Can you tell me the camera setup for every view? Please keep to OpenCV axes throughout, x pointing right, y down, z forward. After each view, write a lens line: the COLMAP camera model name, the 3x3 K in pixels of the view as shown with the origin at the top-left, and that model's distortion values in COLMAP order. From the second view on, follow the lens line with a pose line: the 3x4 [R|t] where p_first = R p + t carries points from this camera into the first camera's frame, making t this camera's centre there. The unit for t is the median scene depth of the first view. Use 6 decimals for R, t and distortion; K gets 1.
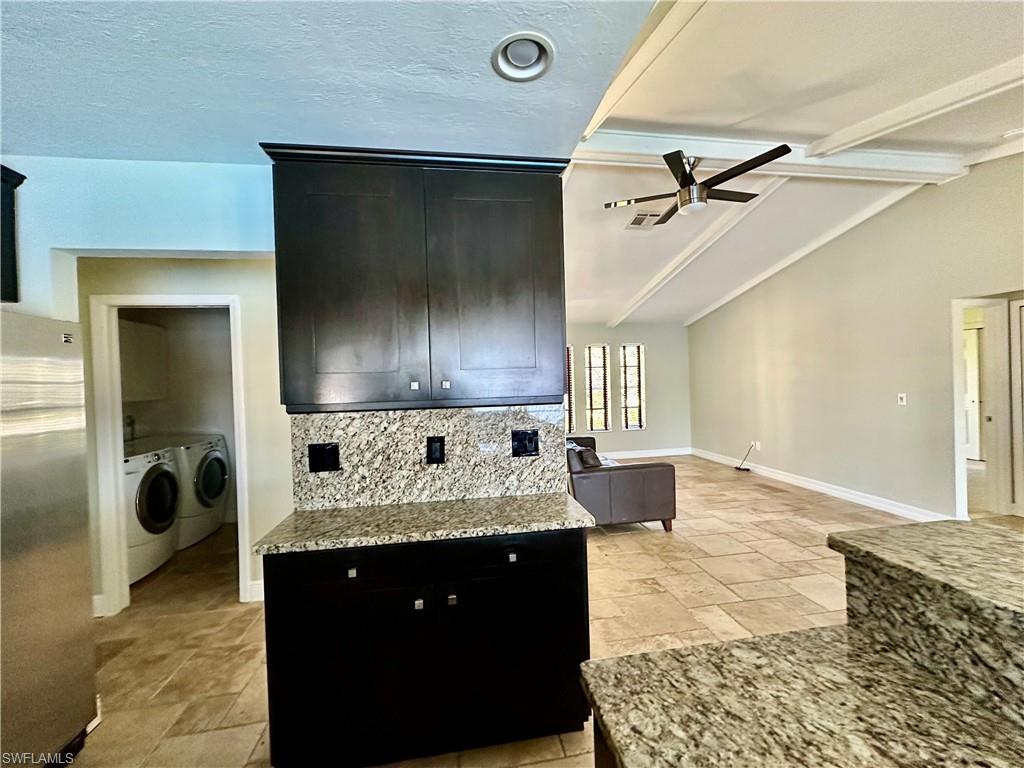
lens RADIAL K [[407.6, 0, 510.7], [0, 407.6, 383.5], [0, 0, 1]] dist [-0.001994, 0.000404]
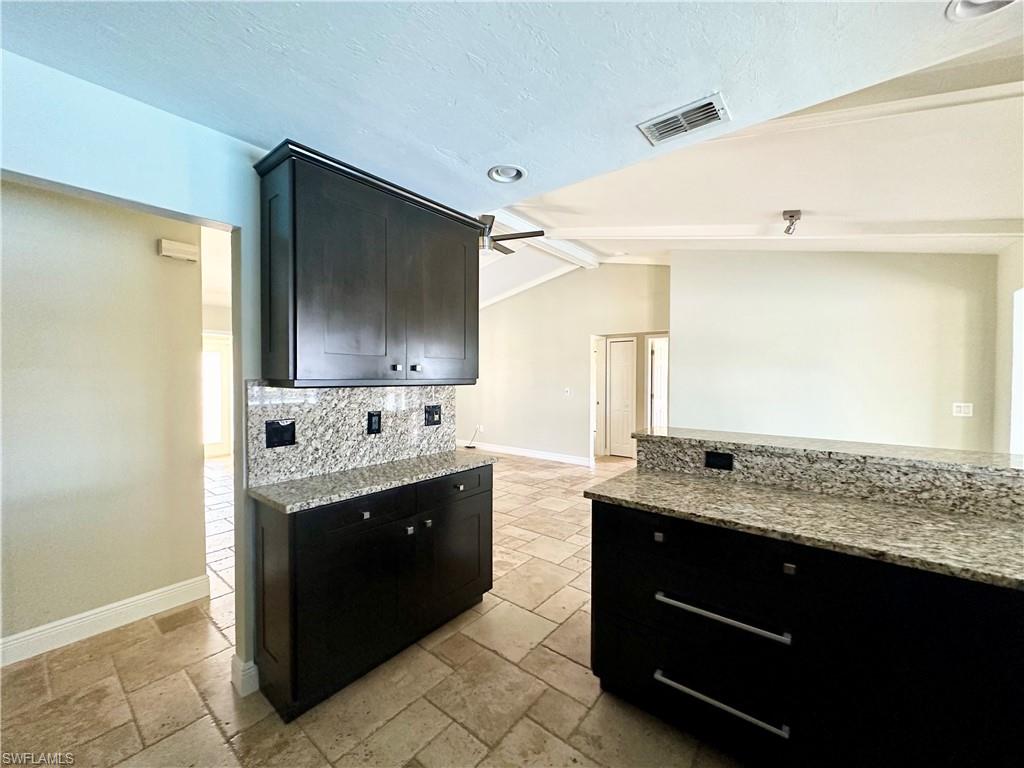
lens RADIAL K [[407.6, 0, 510.7], [0, 407.6, 383.5], [0, 0, 1]] dist [-0.001994, 0.000404]
pose [[0.742351, 0.018534, 0.669755, -0.700530], [-0.017637, 0.999811, -0.008120, 0.050217], [-0.669779, -0.005785, 0.742538, -0.170615]]
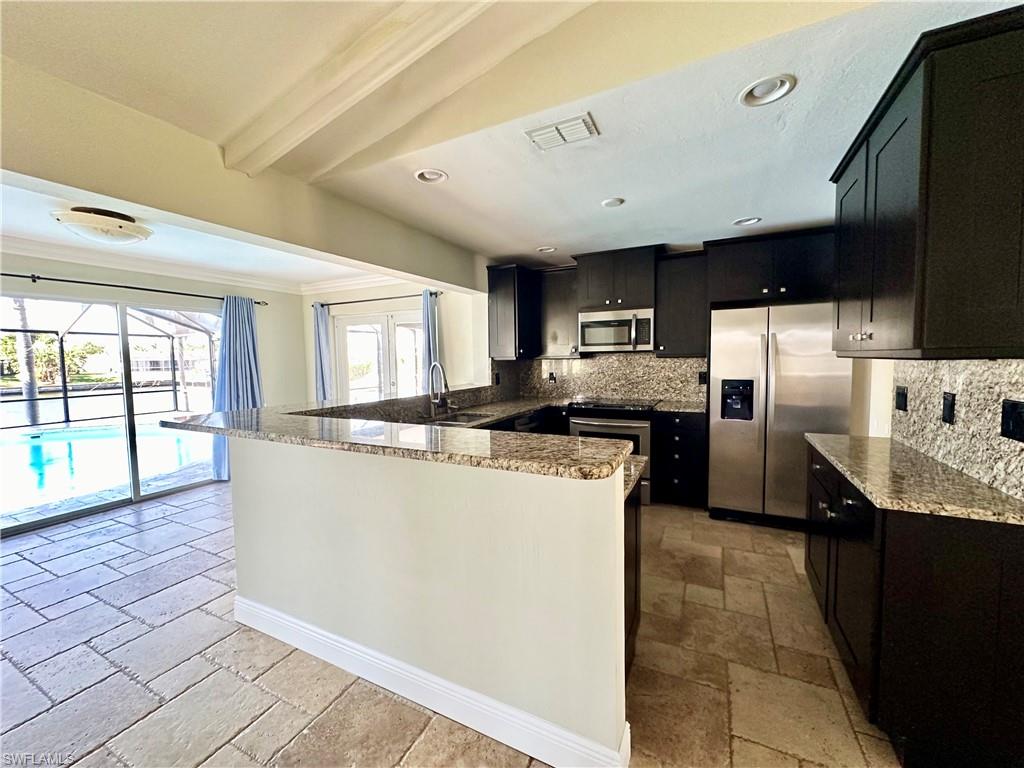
lens RADIAL K [[410.2, 0, 510.9], [0, 410.2, 382.8], [0, 0, 1]] dist [-0.001073, 0.000284]
pose [[-0.579351, 0.087235, -0.810396, 1.103575], [0.023893, 0.995646, 0.090096, 0.004238], [0.814728, 0.032834, -0.578913, 0.740628]]
